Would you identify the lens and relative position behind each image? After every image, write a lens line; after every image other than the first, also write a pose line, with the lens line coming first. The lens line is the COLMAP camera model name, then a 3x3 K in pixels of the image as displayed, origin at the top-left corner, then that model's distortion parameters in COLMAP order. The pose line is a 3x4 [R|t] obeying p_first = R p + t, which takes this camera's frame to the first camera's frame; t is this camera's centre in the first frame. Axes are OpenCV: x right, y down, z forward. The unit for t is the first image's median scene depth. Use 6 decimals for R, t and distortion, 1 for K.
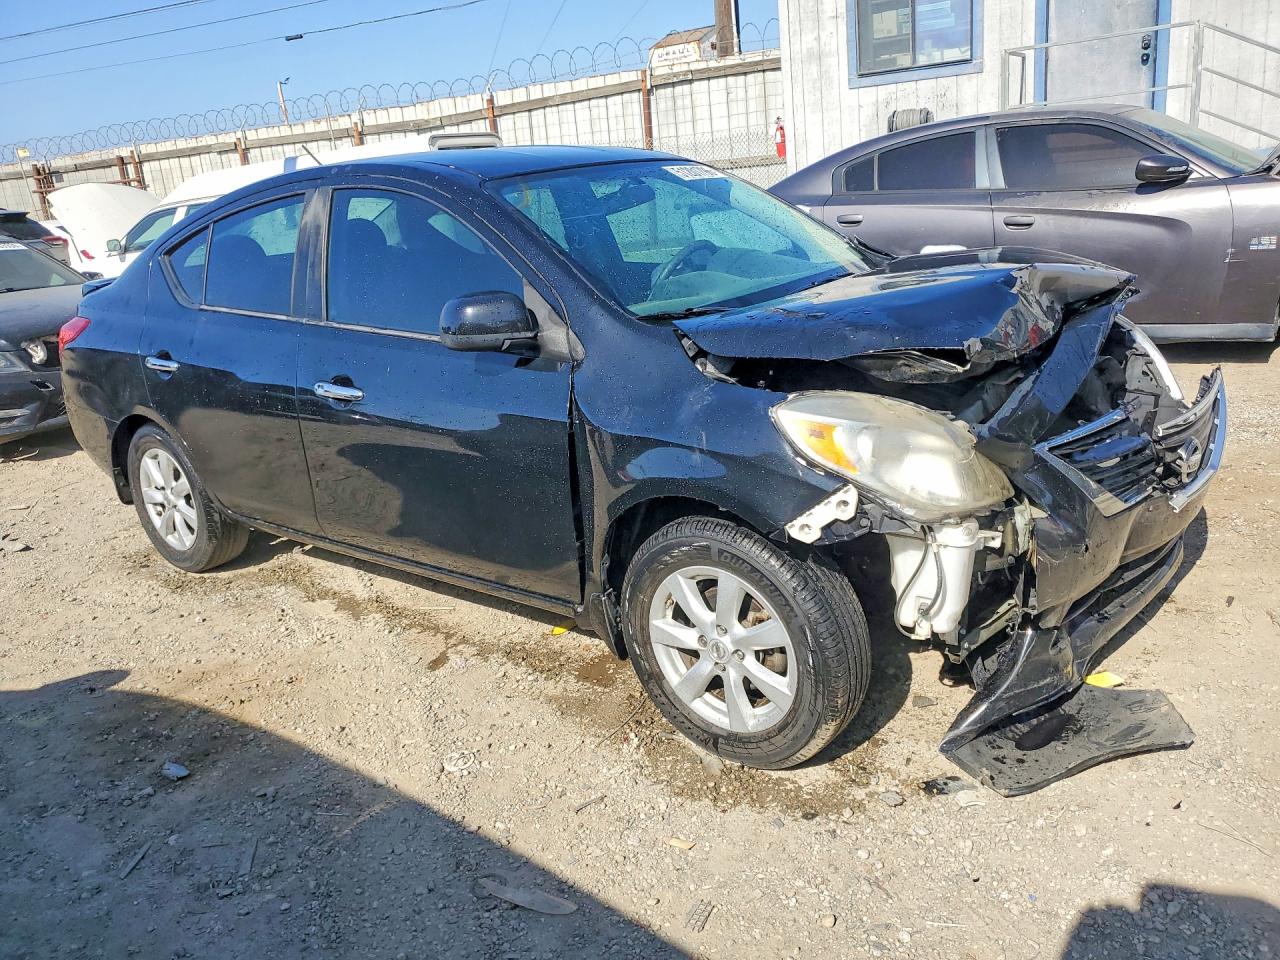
lens RADIAL K [[1033.8, 0, 640.0], [0, 1033.8, 480.0], [0, 0, 1]] dist [0.006244, -0.001035]
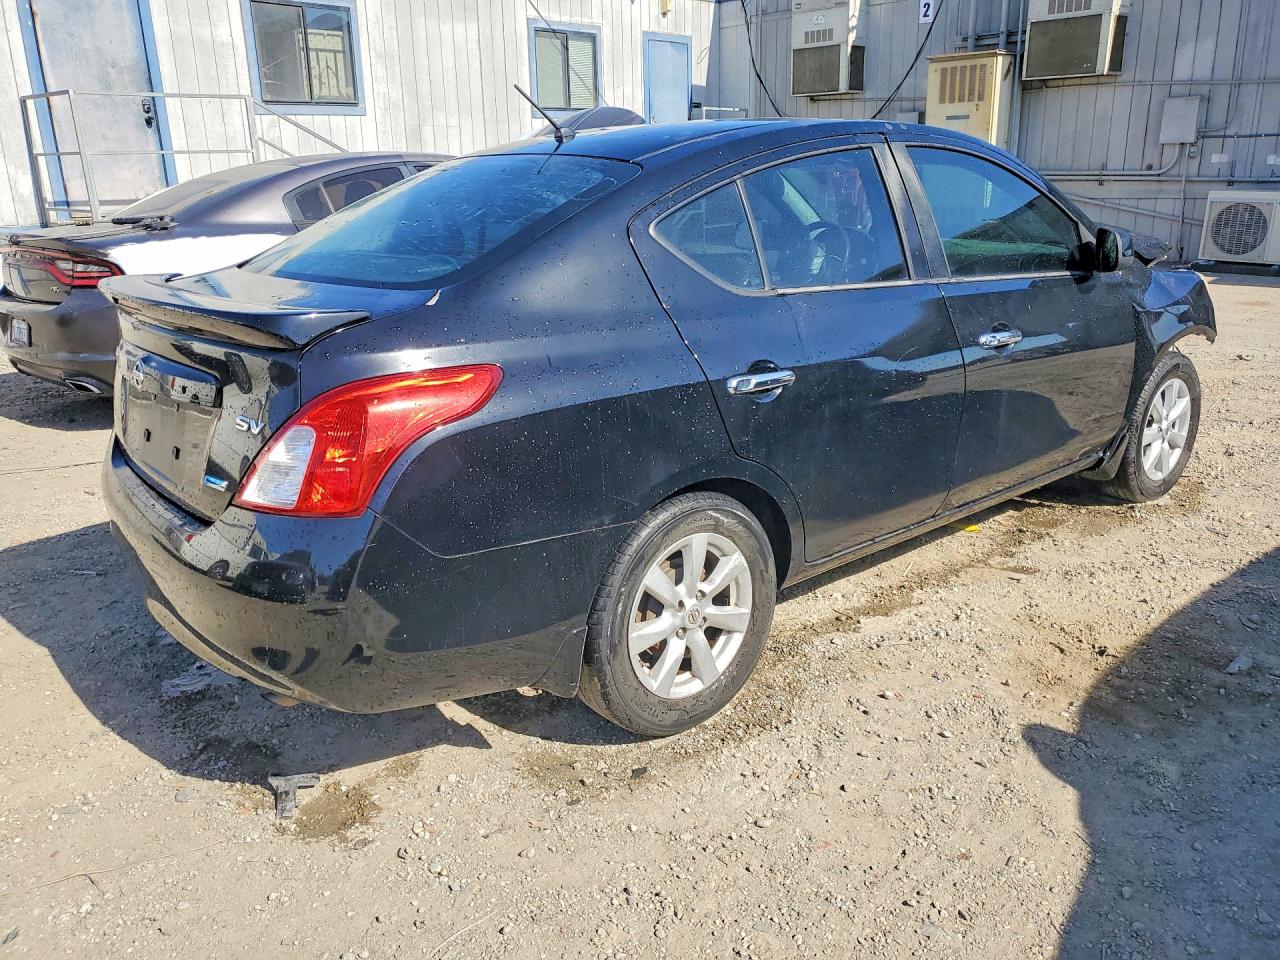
lens RADIAL K [[994.4, 0, 640.0], [0, 994.4, 480.0], [0, 0, 1]] dist [-0.030722, 0.005197]
pose [[0.177154, -0.203457, 0.962924, -0.927787], [0.282011, 0.947866, 0.148392, -0.141586], [-0.942914, 0.245267, 0.225295, 0.802196]]
